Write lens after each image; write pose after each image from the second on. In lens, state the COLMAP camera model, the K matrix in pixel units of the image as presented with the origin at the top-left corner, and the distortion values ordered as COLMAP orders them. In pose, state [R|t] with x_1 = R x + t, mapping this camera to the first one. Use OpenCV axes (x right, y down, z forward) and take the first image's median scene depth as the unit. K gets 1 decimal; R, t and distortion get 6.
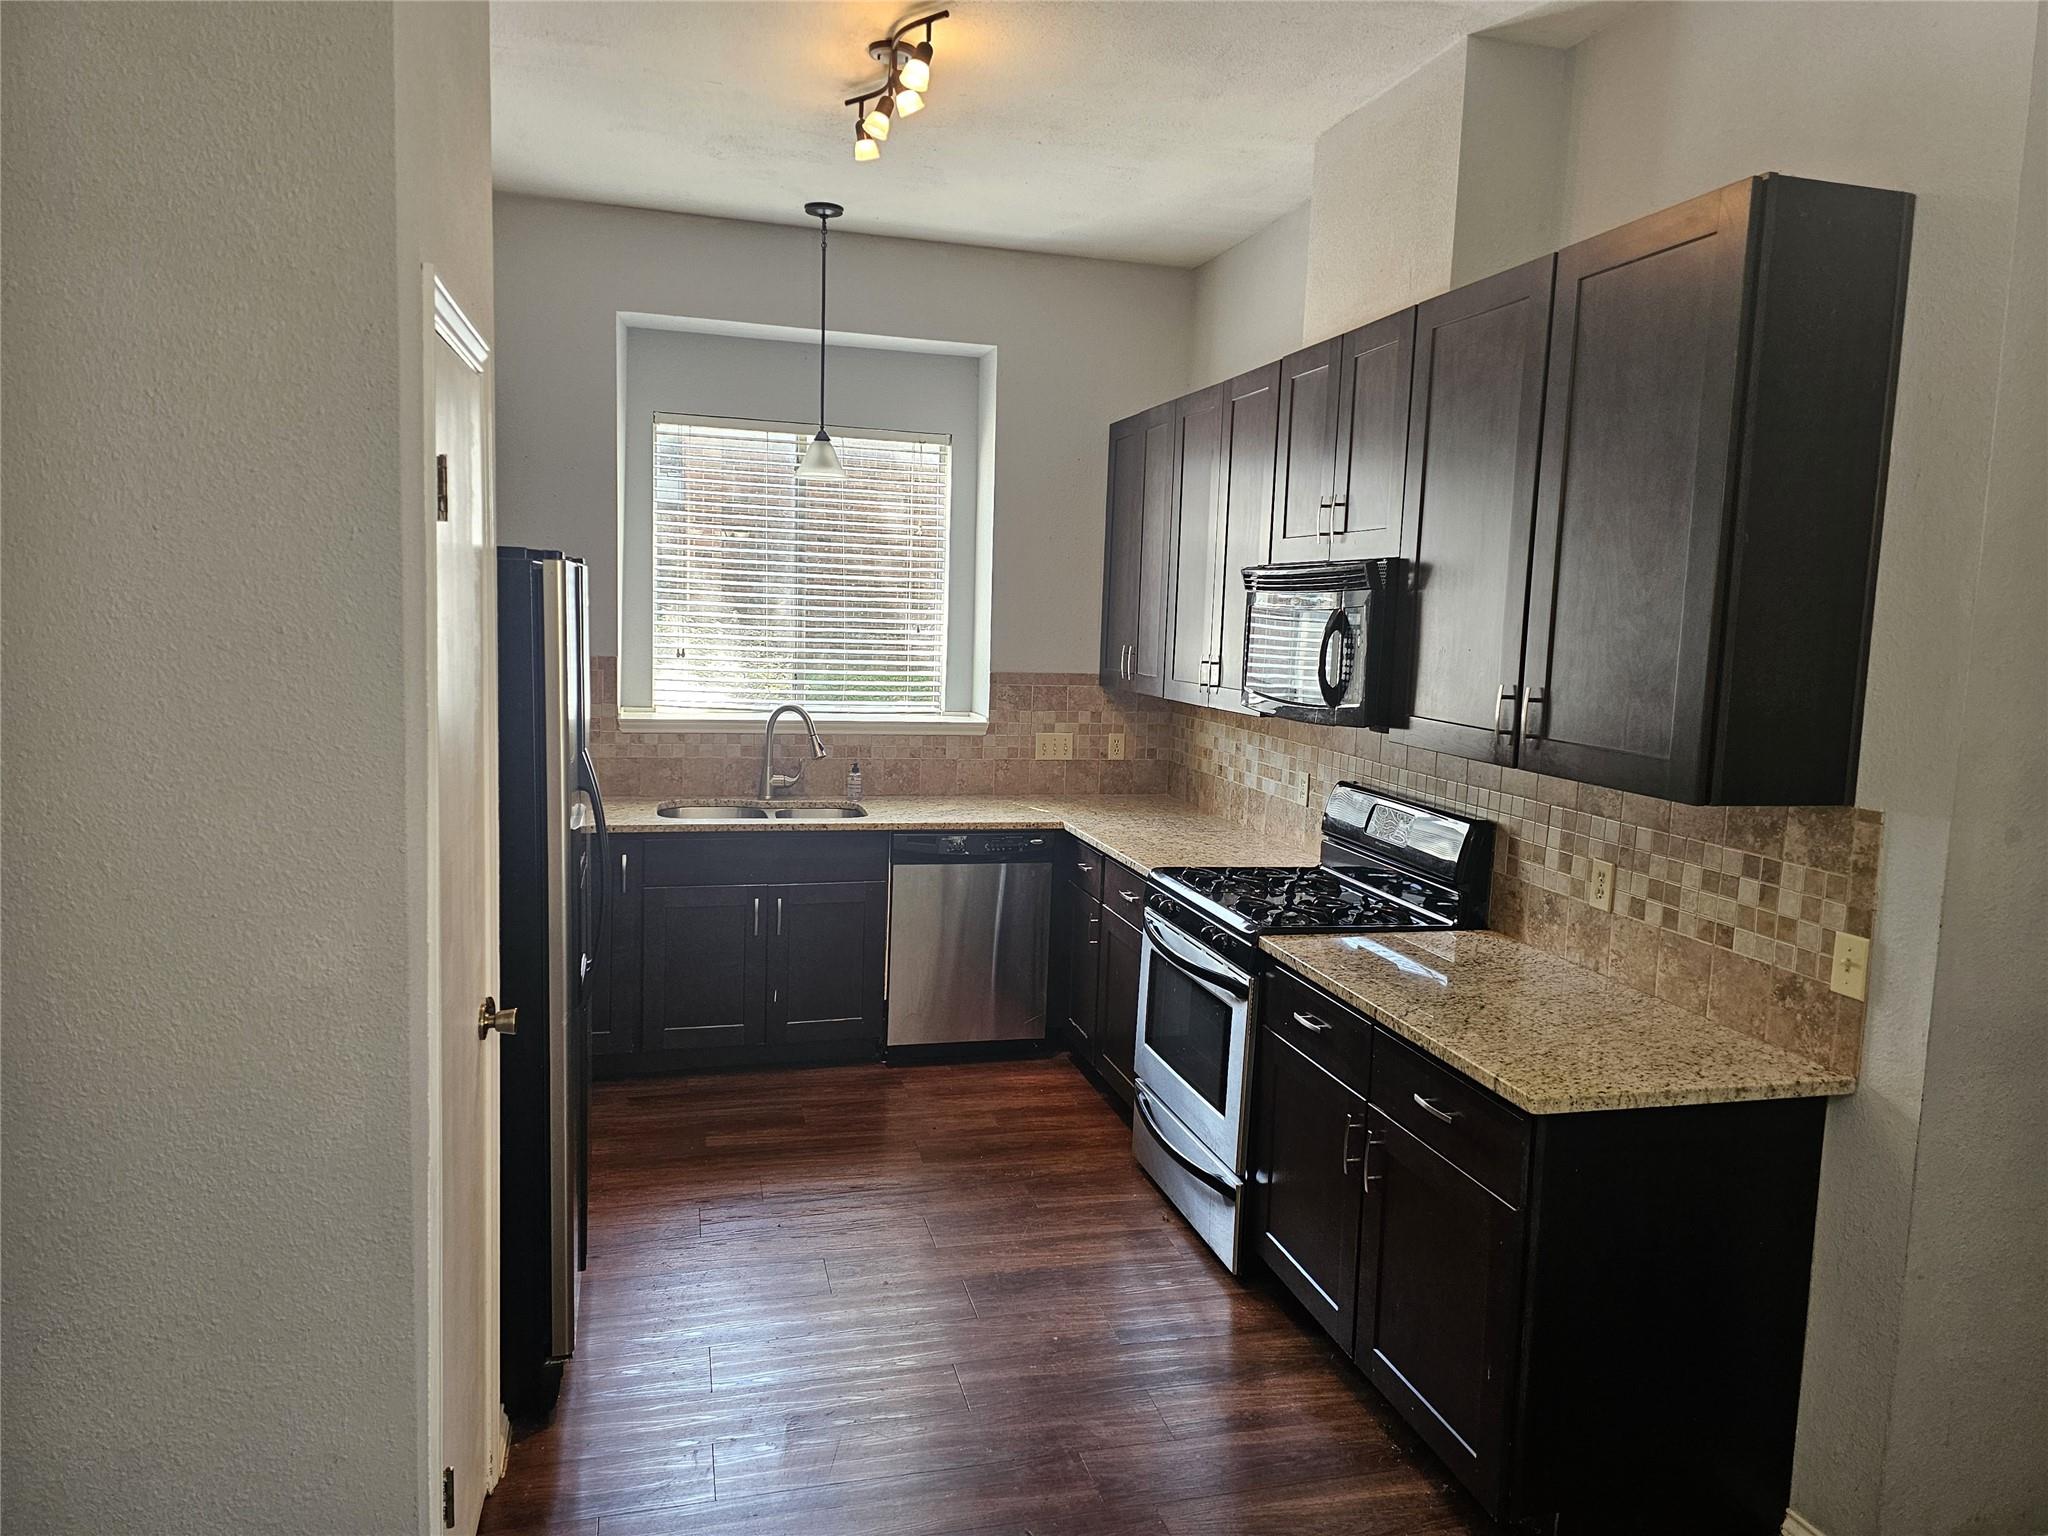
lens RADIAL K [[1361.5, 0, 1013.5], [0, 1361.5, 762.3], [0, 0, 1]] dist [0.091462, -0.127161]
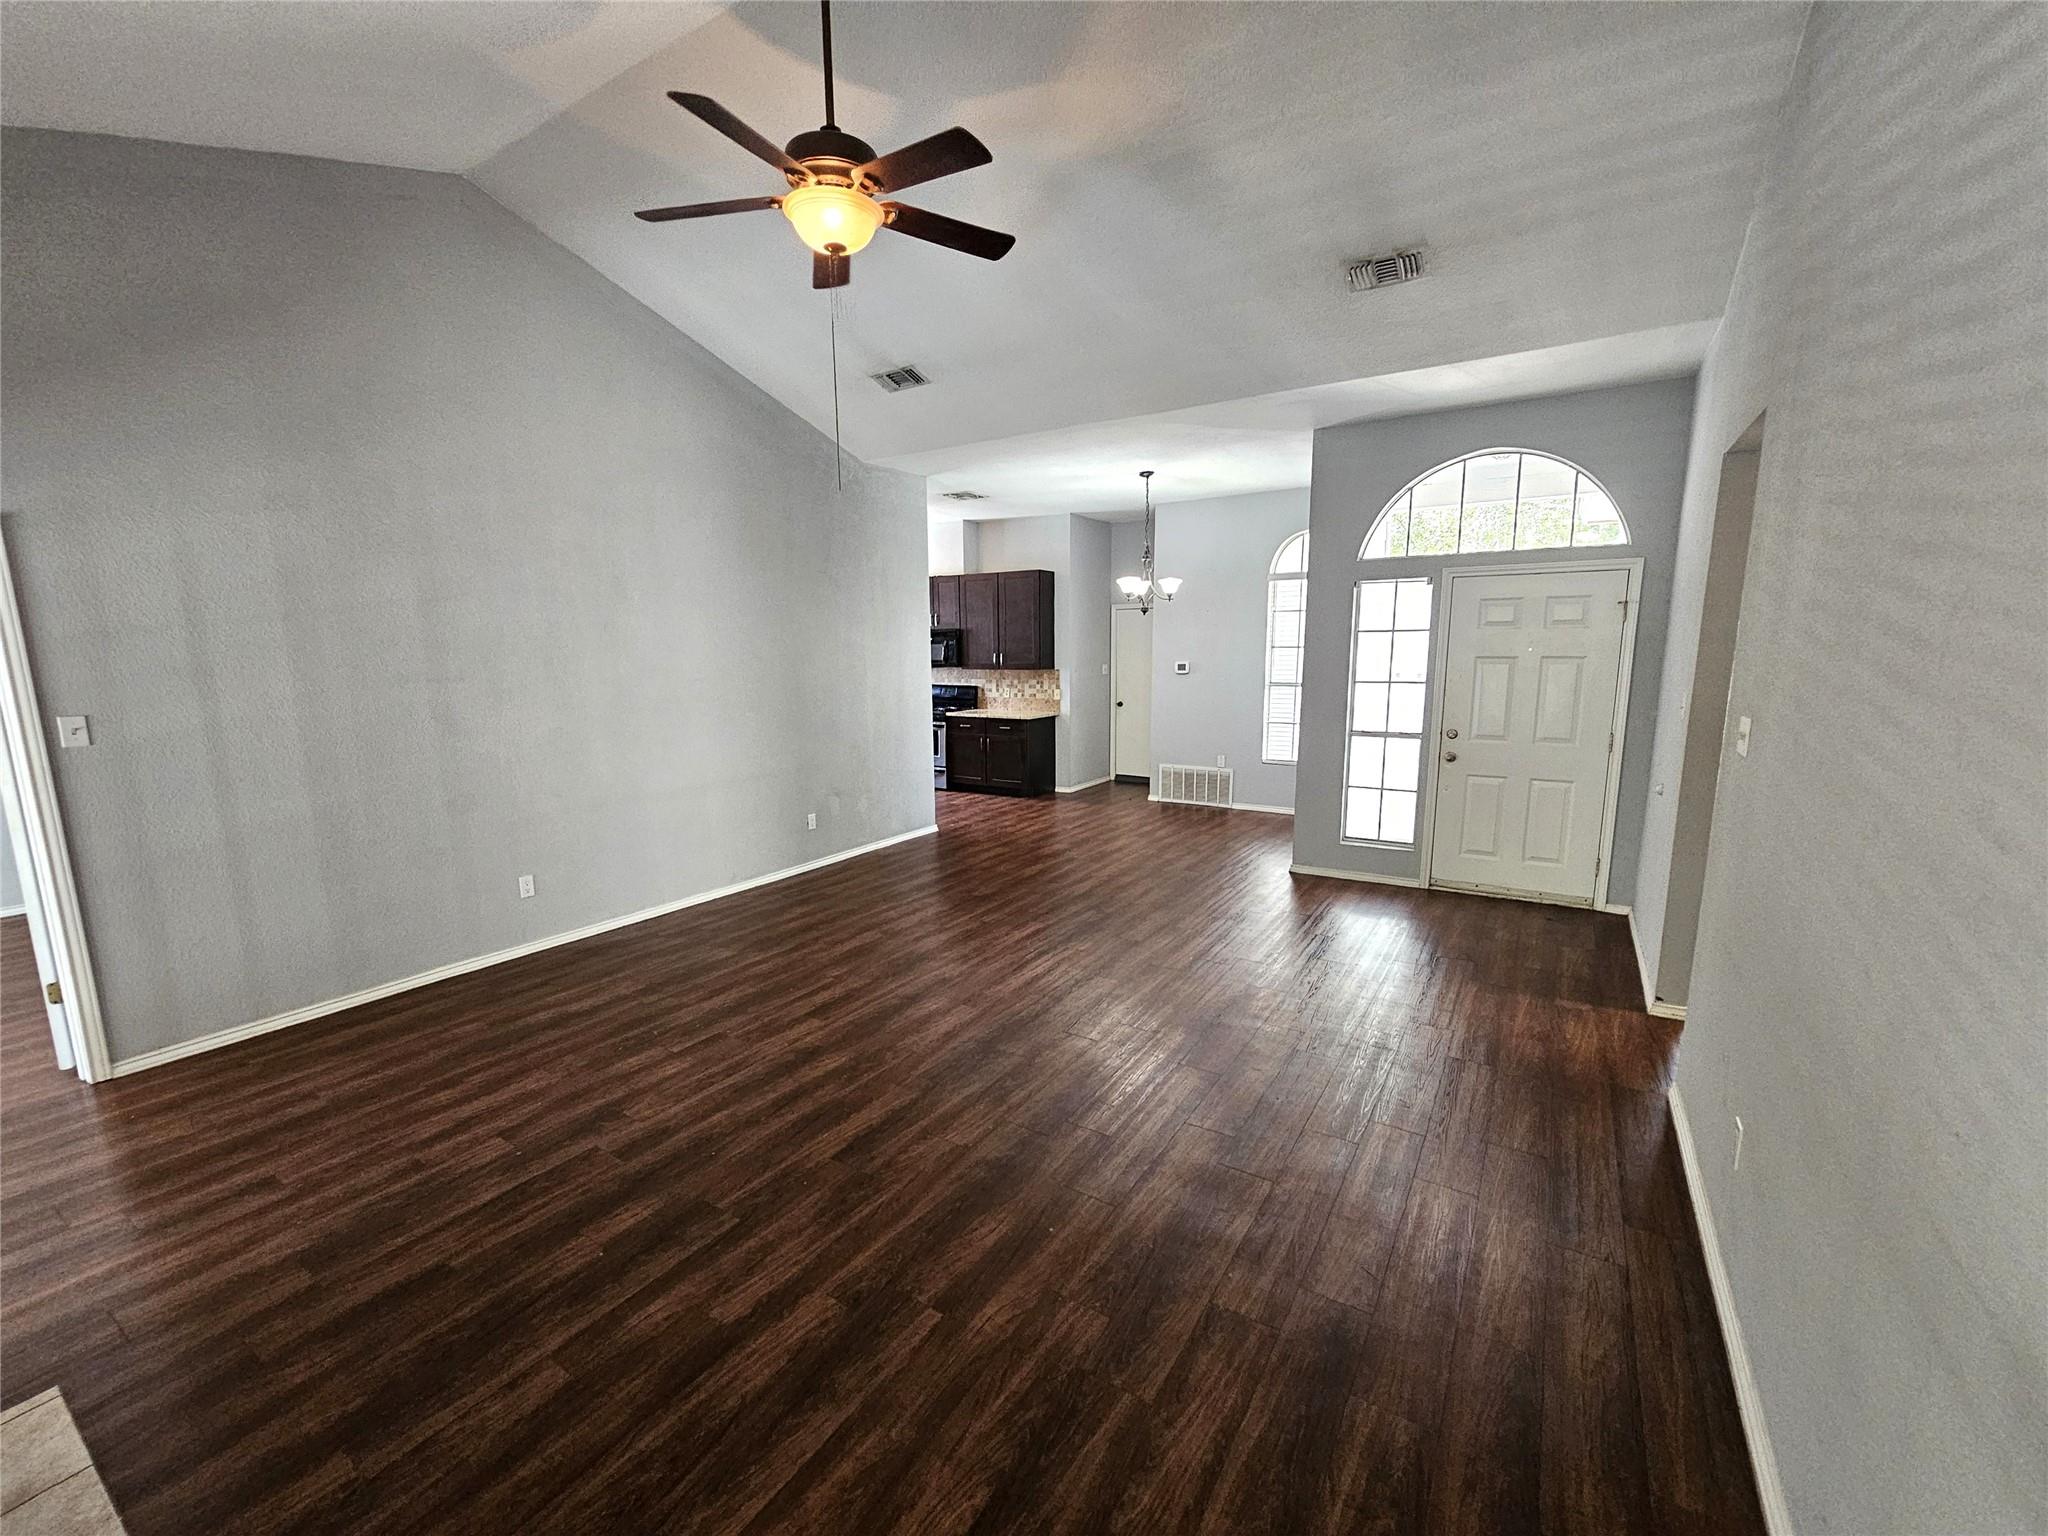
lens RADIAL K [[840.9, 0, 1021.3], [0, 840.9, 784.6], [0, 0, 1]] dist [-0.011650, 0.003895]
pose [[0.733582, -0.146579, 0.663605, -1.374537], [0.108572, 0.989199, 0.098477, 0.103665], [-0.670872, -0.000192, 0.741573, -1.120580]]
